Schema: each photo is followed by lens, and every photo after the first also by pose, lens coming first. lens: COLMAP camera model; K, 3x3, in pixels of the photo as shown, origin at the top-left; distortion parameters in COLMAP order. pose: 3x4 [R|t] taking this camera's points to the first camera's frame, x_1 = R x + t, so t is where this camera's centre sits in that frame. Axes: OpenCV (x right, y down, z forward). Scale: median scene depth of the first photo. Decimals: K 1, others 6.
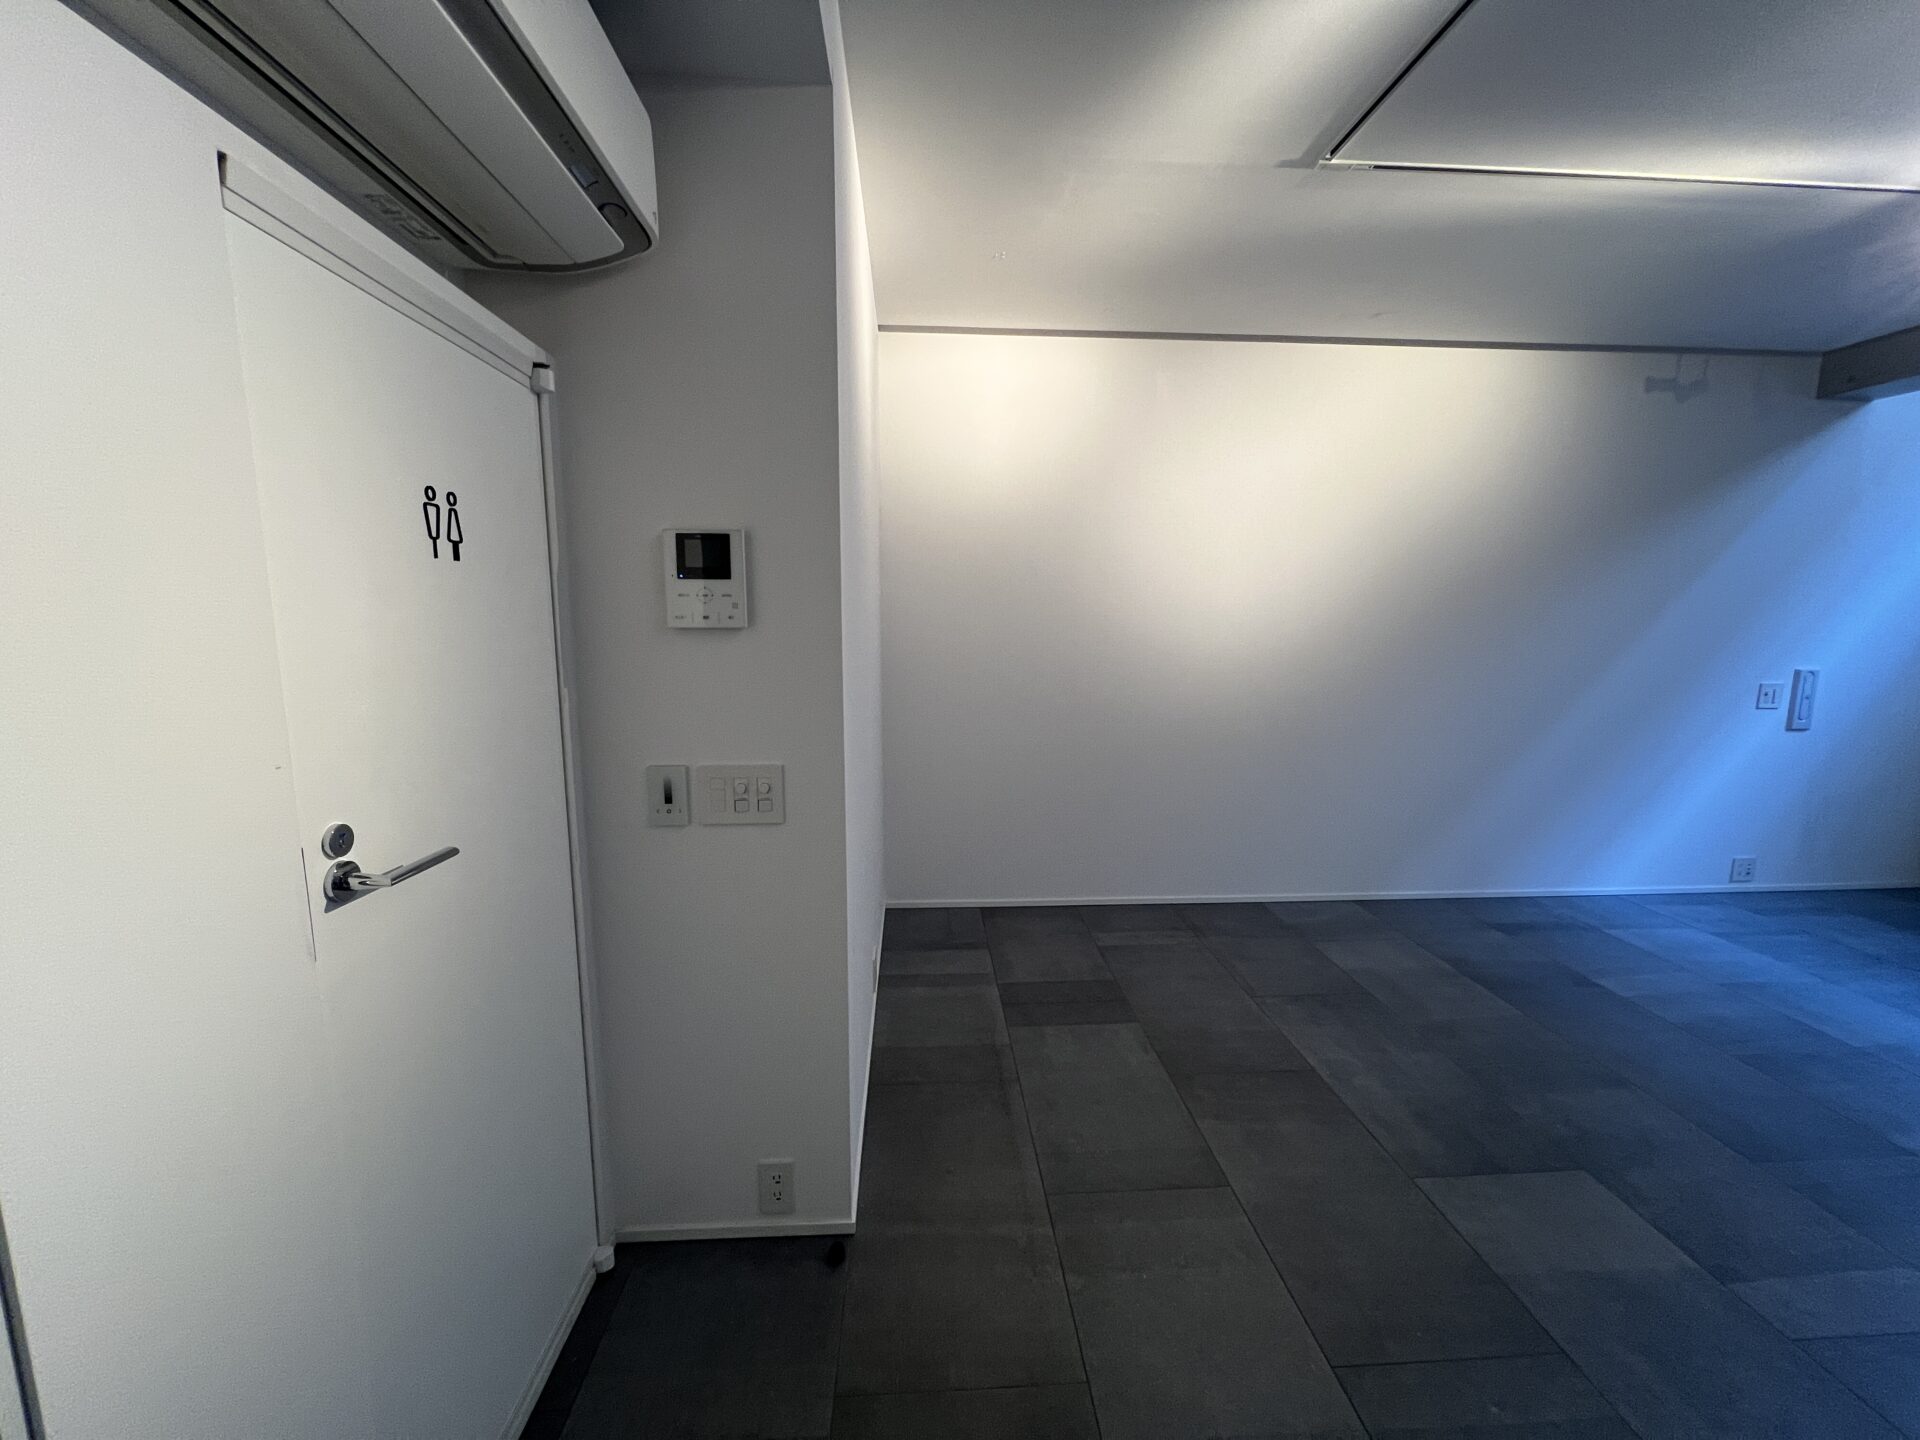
lens RADIAL K [[762.1, 0, 962.3], [0, 762.1, 724.0], [0, 0, 1]] dist [-0.001896, -0.000655]
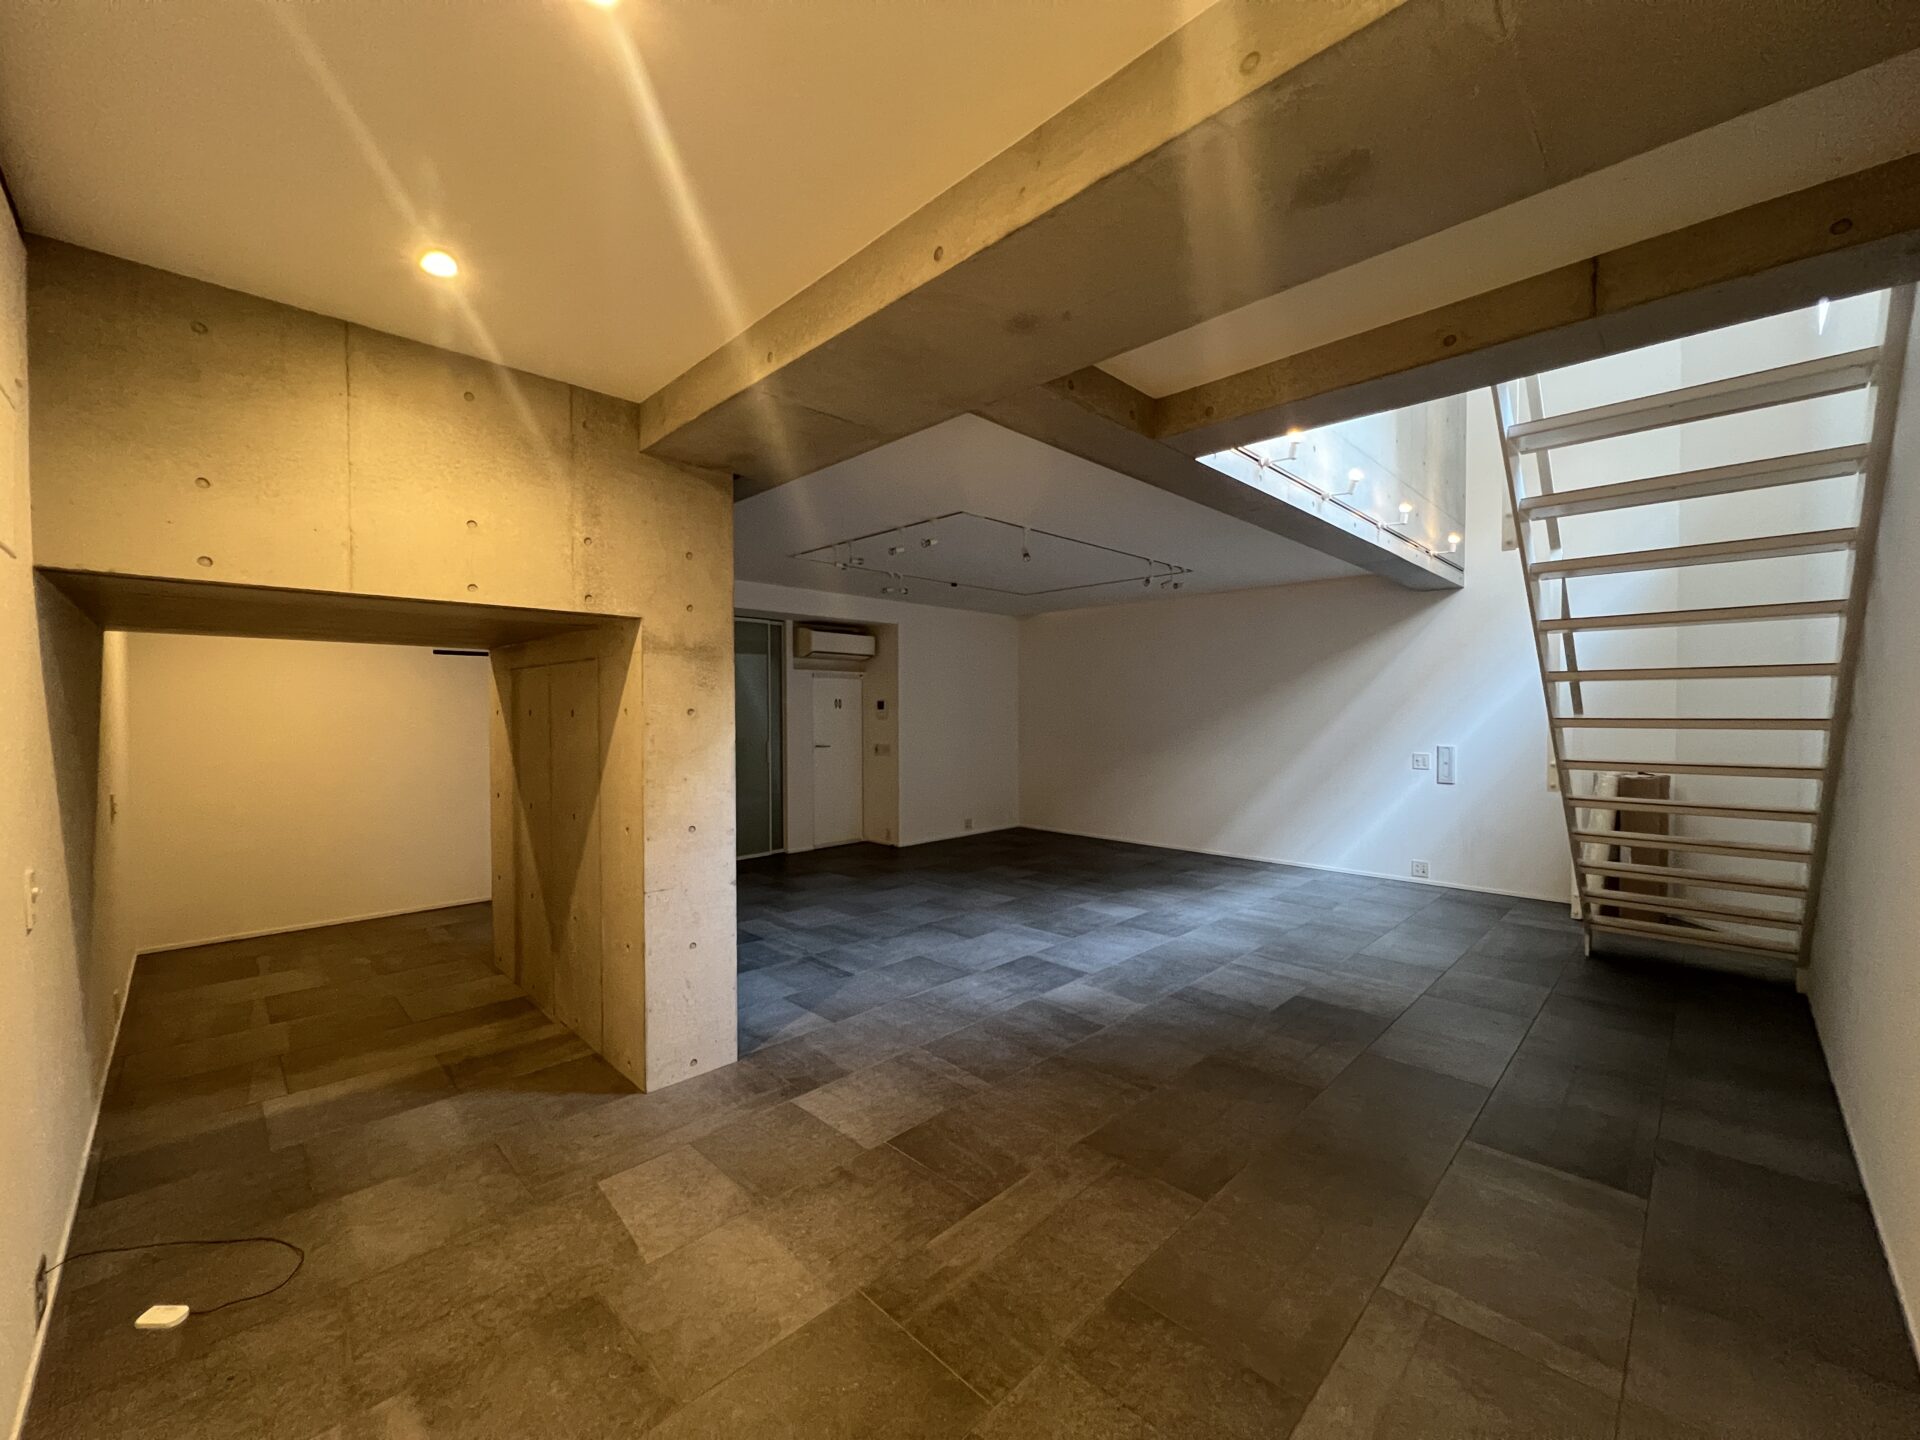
lens RADIAL K [[762.1, 0, 966.6], [0, 762.1, 718.0], [0, 0, 1]] dist [-0.001896, -0.000655]
pose [[0.662859, 0.002050, -0.748742, 1.818411], [-0.101443, 0.991022, -0.087094, 0.127636], [0.741841, 0.133686, 0.657115, -0.938094]]
